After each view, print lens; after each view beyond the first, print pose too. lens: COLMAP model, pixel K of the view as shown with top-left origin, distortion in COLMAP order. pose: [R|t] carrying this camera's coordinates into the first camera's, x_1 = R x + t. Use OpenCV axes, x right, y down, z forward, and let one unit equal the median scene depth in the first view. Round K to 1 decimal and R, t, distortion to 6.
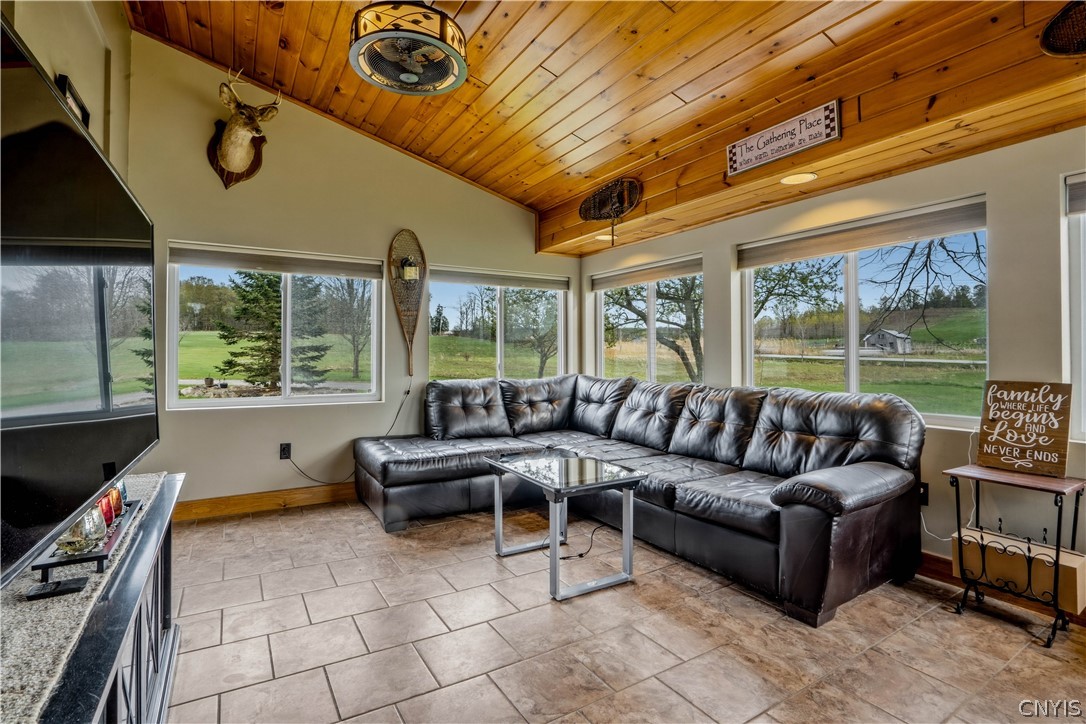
lens RADIAL K [[518.0, 0, 533.0], [0, 518.0, 352.3], [0, 0, 1]] dist [-0.058849, 0.028933]
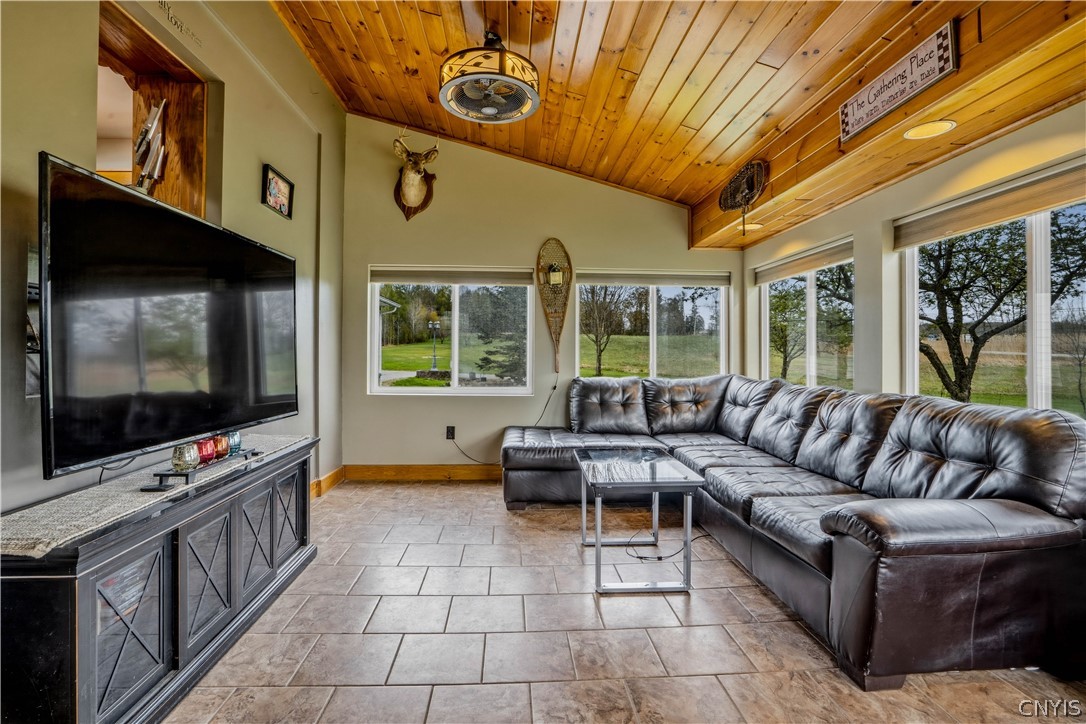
lens RADIAL K [[513.2, 0, 539.2], [0, 513.2, 352.6], [0, 0, 1]] dist [-0.056892, 0.027358]
pose [[0.885511, 0.003717, -0.464603, 0.280324], [-0.003134, 0.999993, 0.002027, 0.001813], [0.464607, -0.000338, 0.885517, 0.030713]]
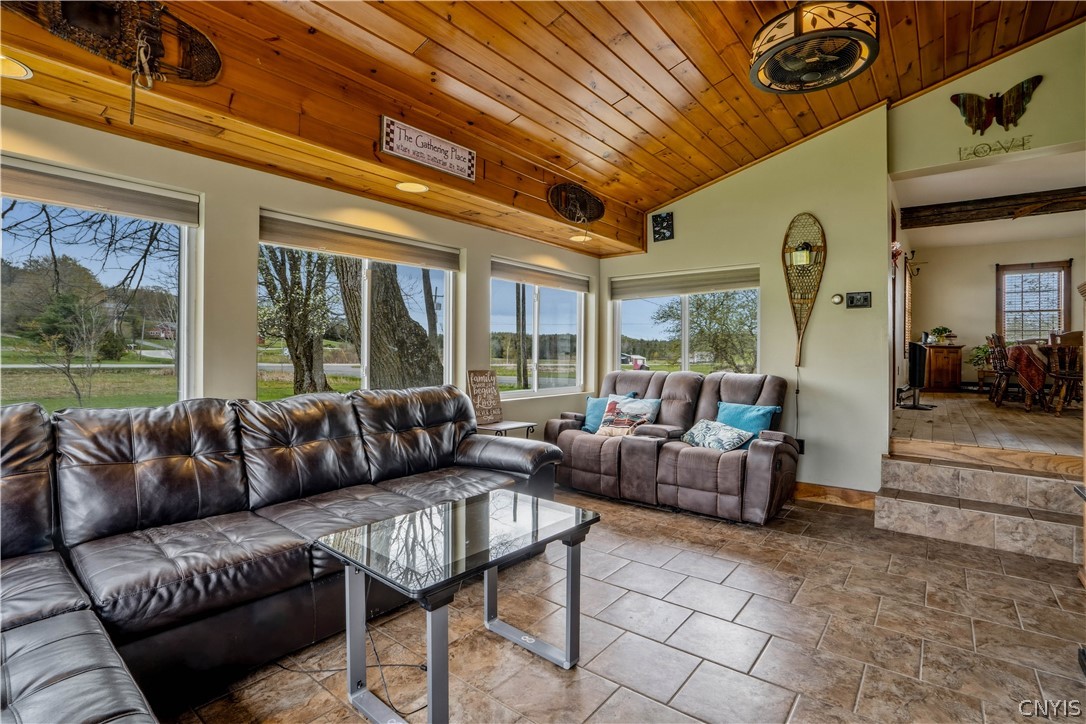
lens RADIAL K [[513.2, 0, 539.2], [0, 513.2, 352.6], [0, 0, 1]] dist [-0.056892, 0.027358]
pose [[-0.348282, -0.005429, 0.937374, -0.451829], [-0.008155, 0.999963, 0.002762, -0.002828], [-0.937354, -0.006682, -0.348313, 0.901053]]
